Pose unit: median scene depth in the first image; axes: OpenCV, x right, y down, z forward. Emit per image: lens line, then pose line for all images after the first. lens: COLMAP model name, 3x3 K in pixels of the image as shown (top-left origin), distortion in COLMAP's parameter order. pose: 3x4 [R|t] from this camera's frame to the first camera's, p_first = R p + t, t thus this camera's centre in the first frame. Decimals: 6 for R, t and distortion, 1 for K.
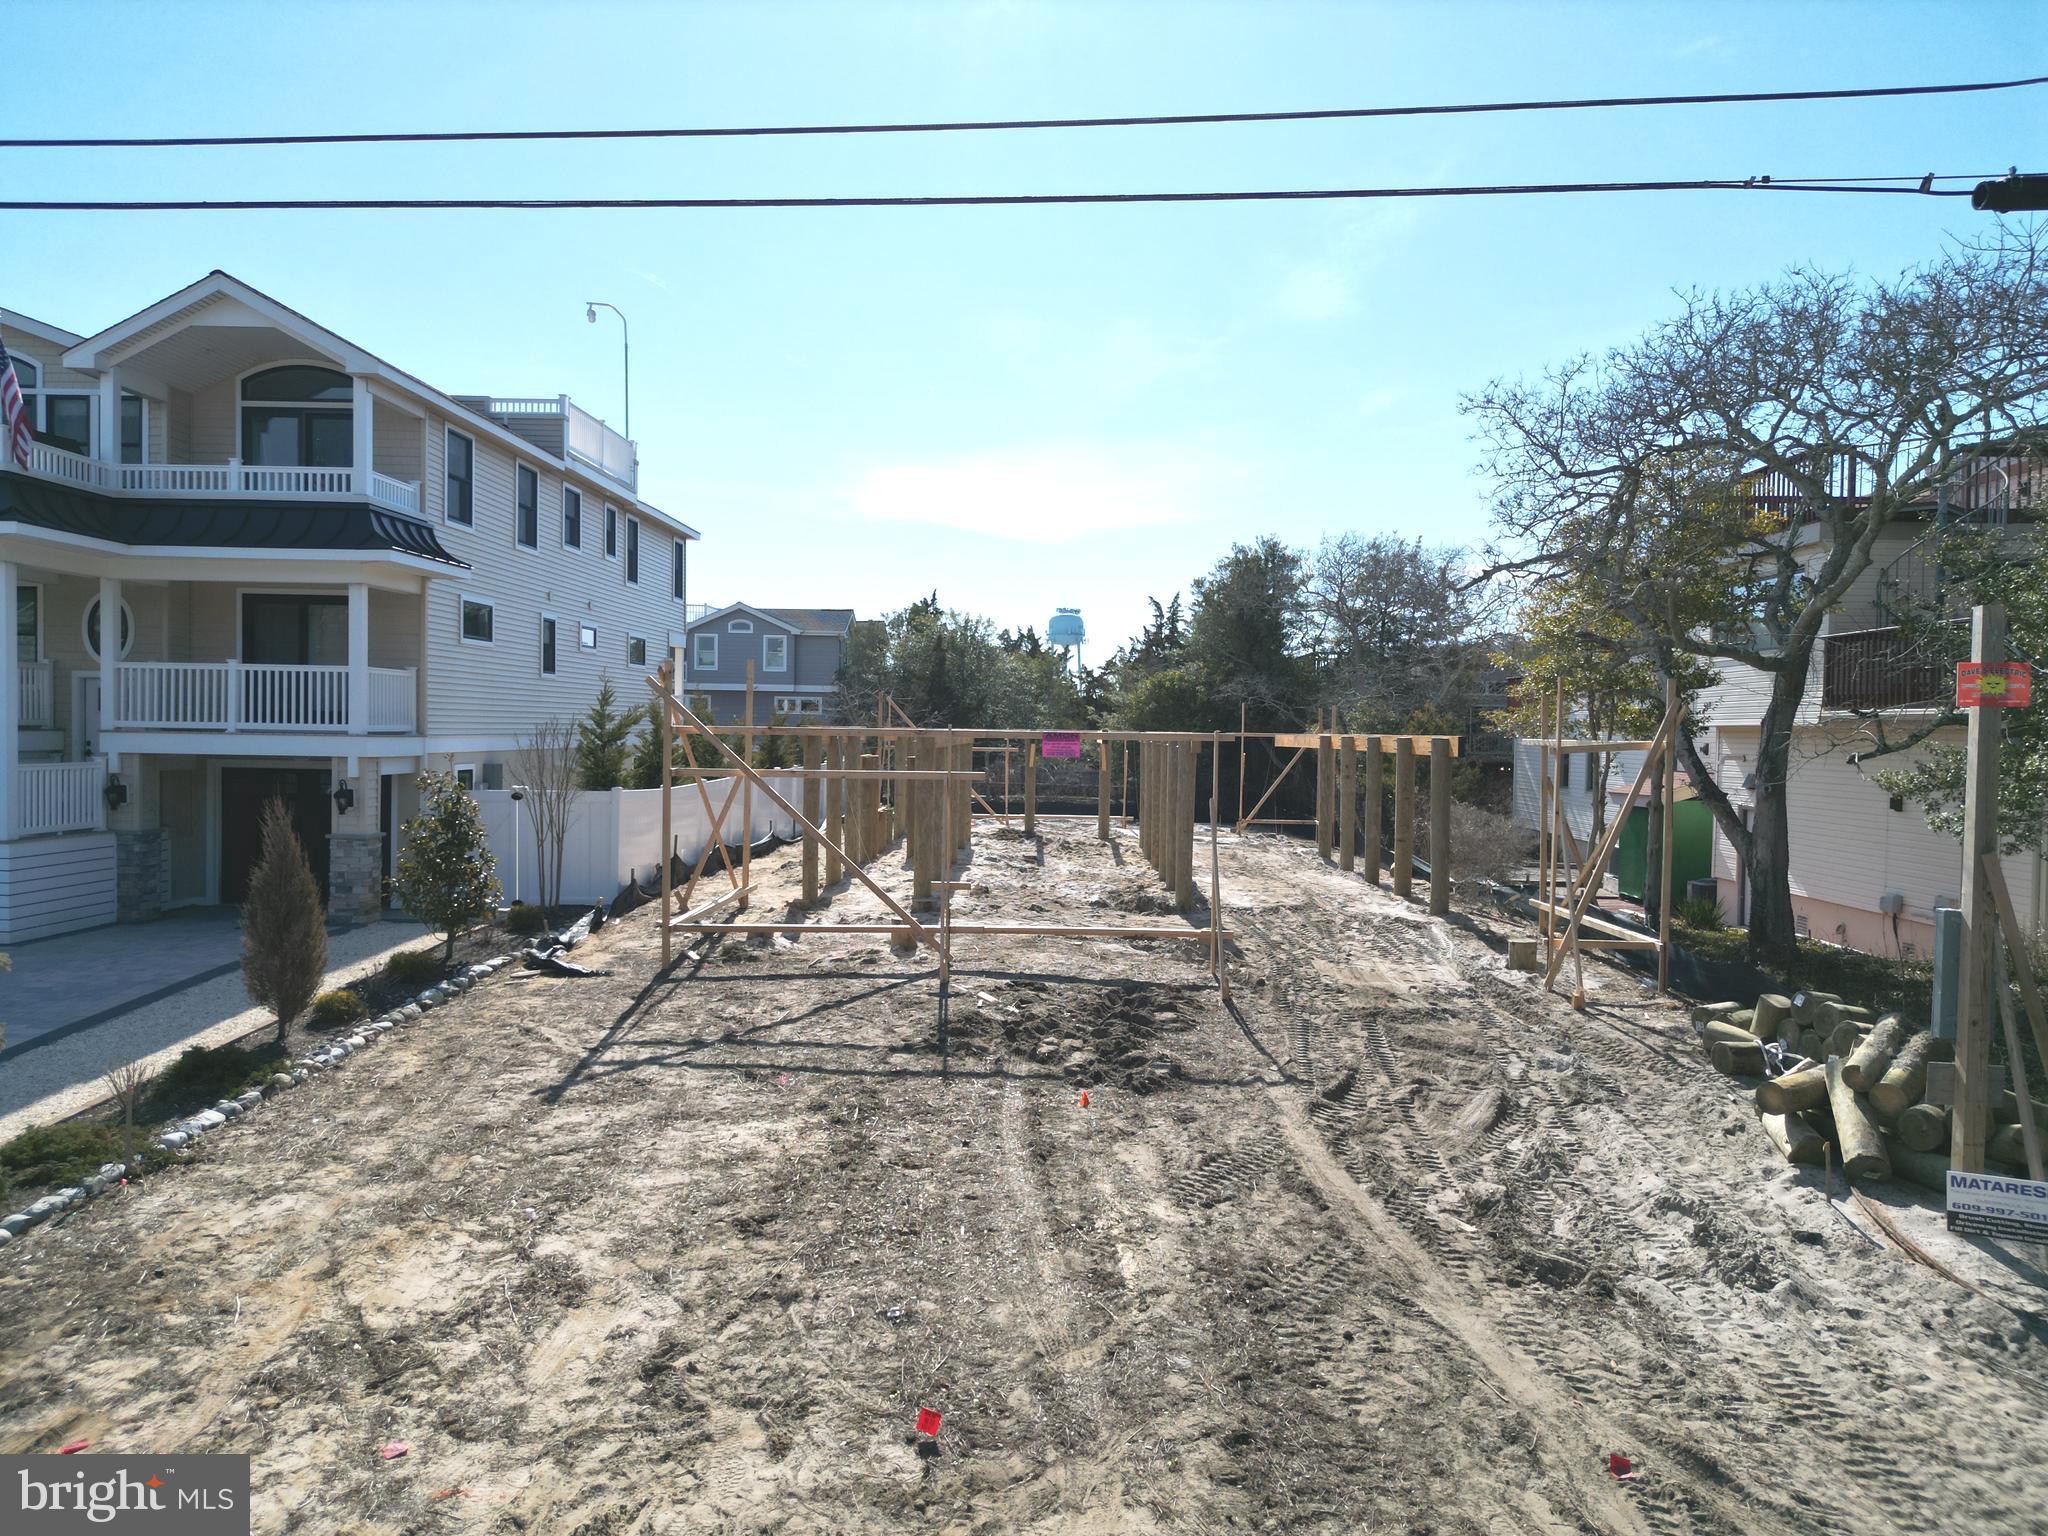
lens RADIAL K [[1446.9, 0, 1028.4], [0, 1446.9, 765.0], [0, 0, 1]] dist [0.026658, -0.008097]
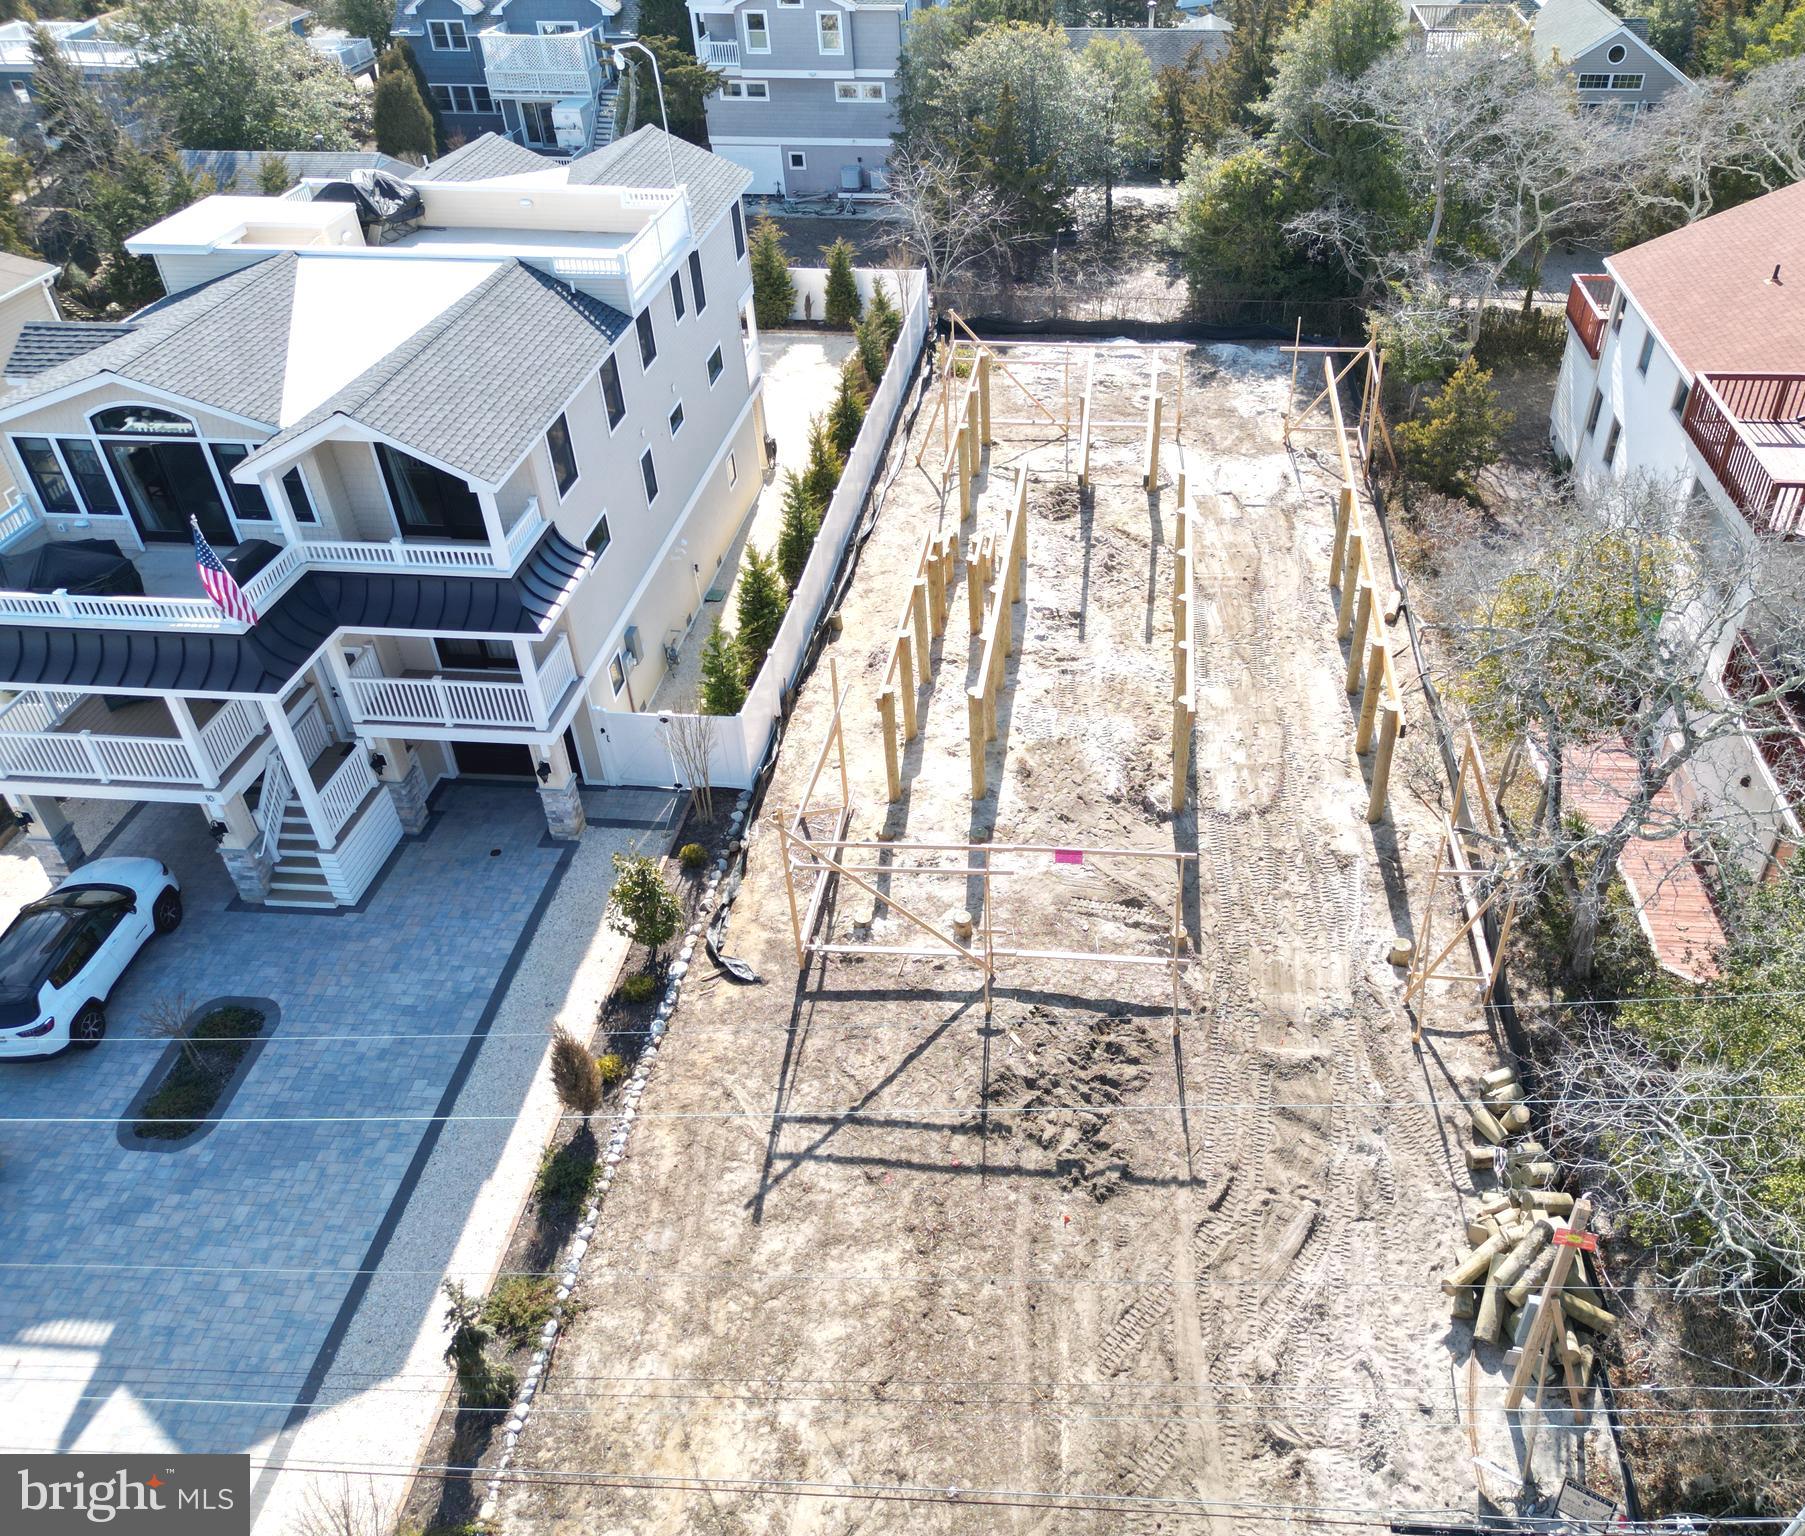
lens RADIAL K [[1450.2, 0, 1026.7], [0, 1450.2, 751.8], [0, 0, 1]] dist [0.031064, 0.007534]
pose [[0.997682, 0.018449, -0.065495, 0.115078], [0.022689, 0.817256, 0.575829, -1.436947], [0.064150, -0.575980, 0.814943, -0.102259]]
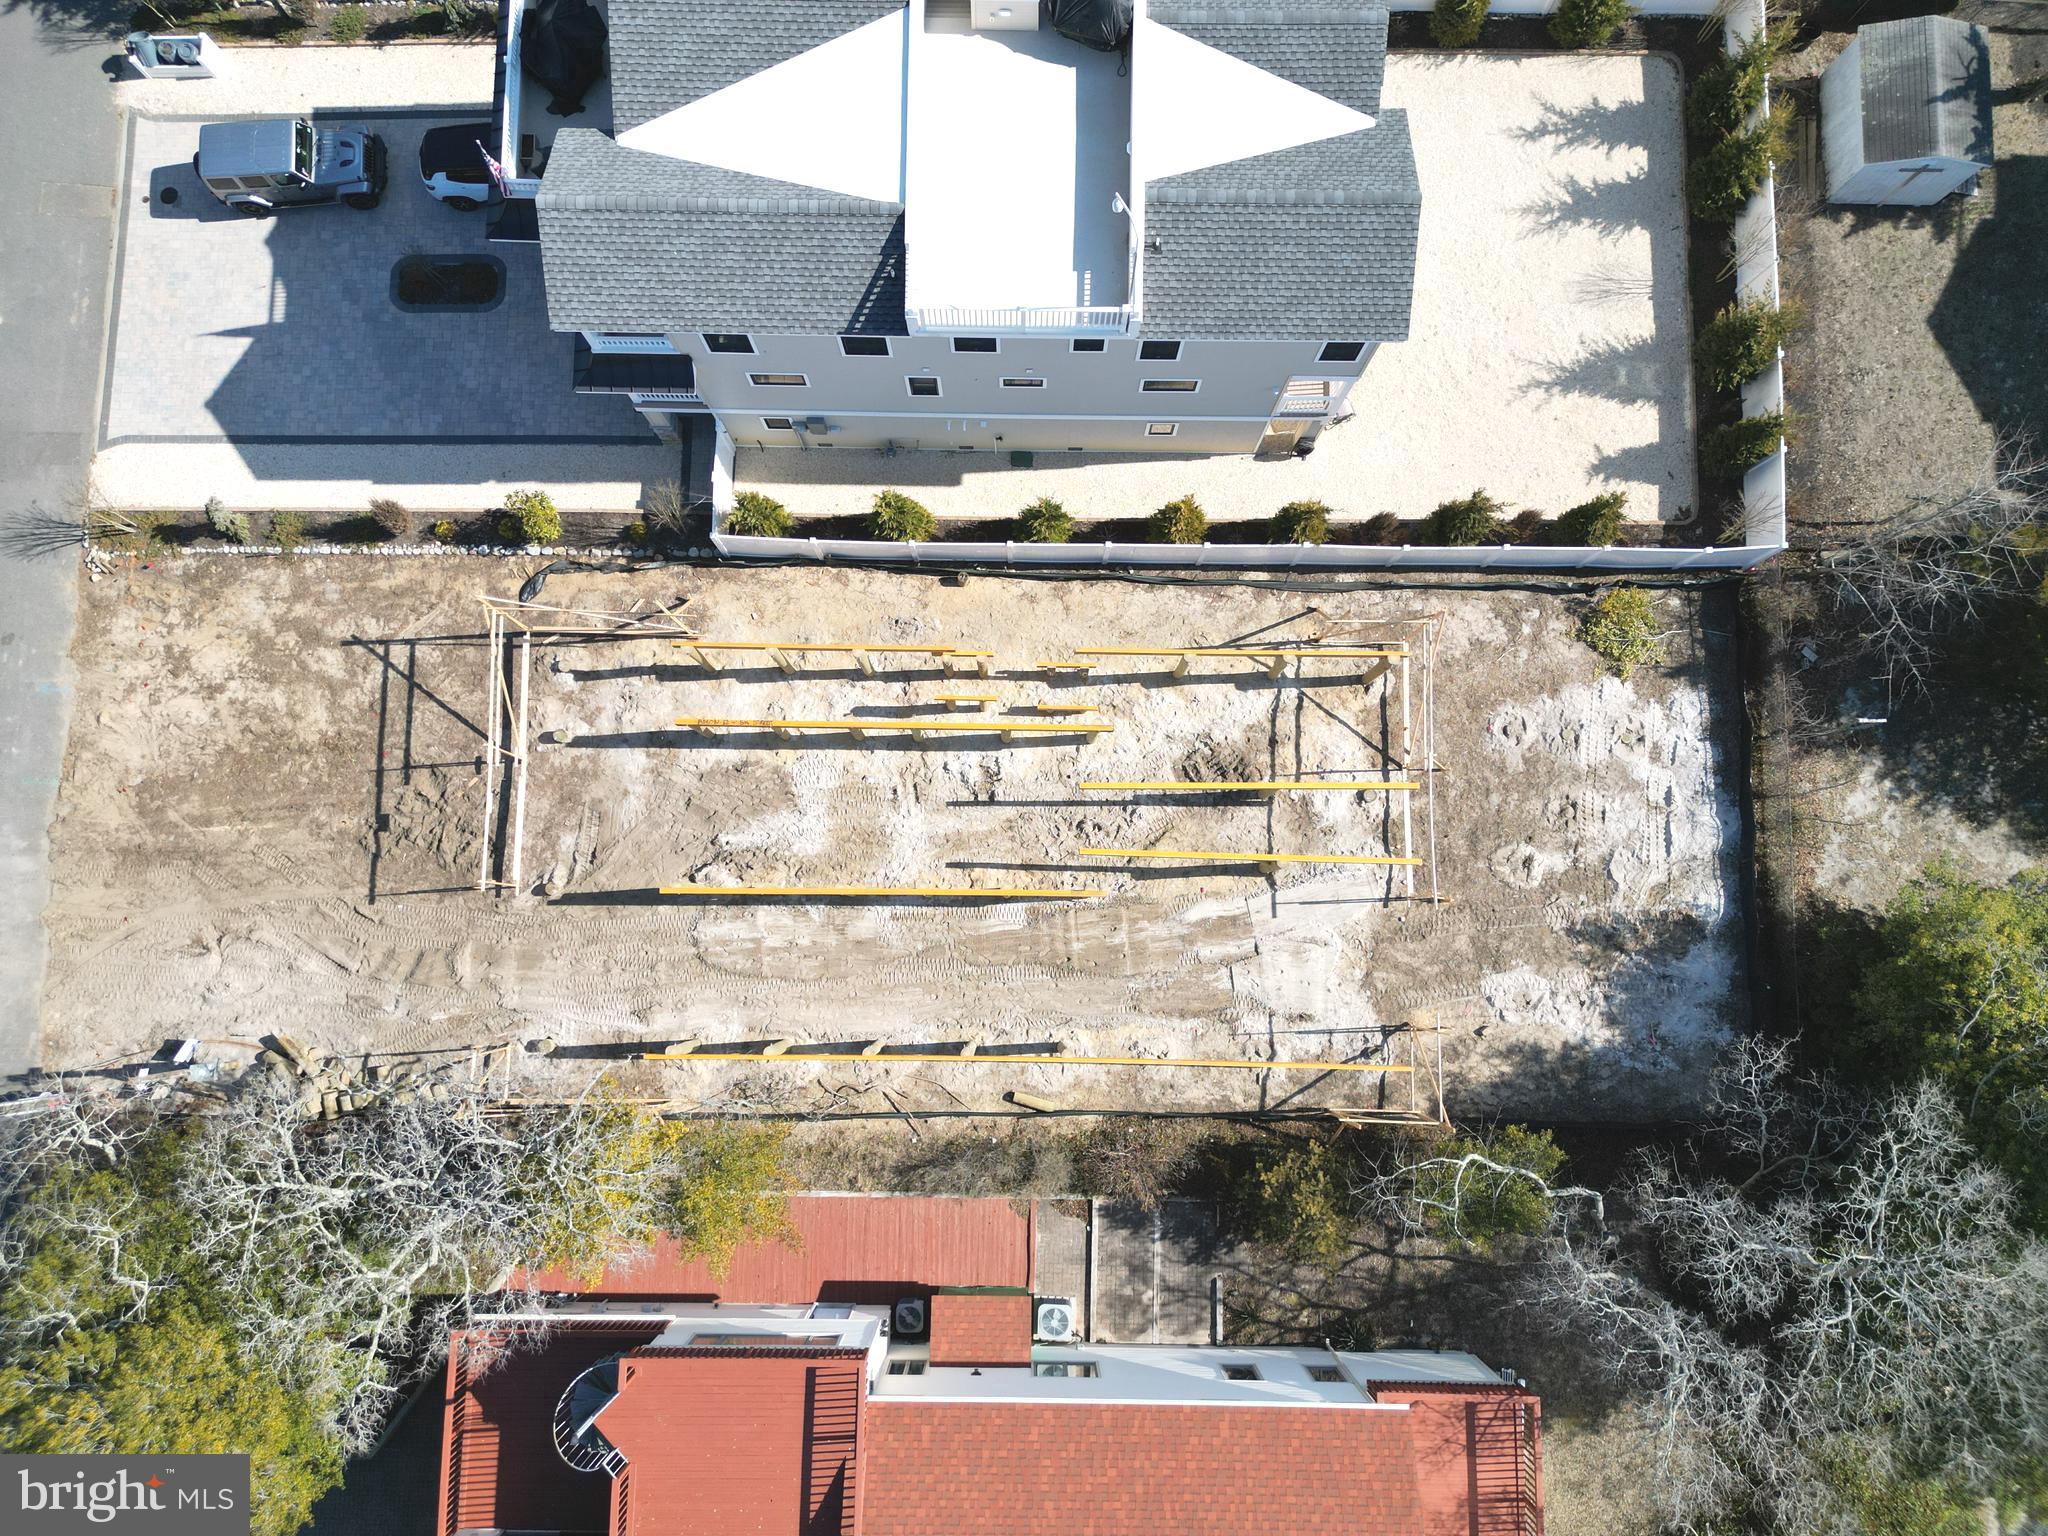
lens RADIAL K [[1446.9, 0, 1025.5], [0, 1446.9, 767.9], [0, 0, 1]] dist [0.026658, -0.008097]
pose [[0.008814, 0.990778, -0.135210, 0.404910], [-0.035113, 0.135439, 0.990163, -3.245391], [0.999344, -0.003979, 0.035983, 2.686704]]
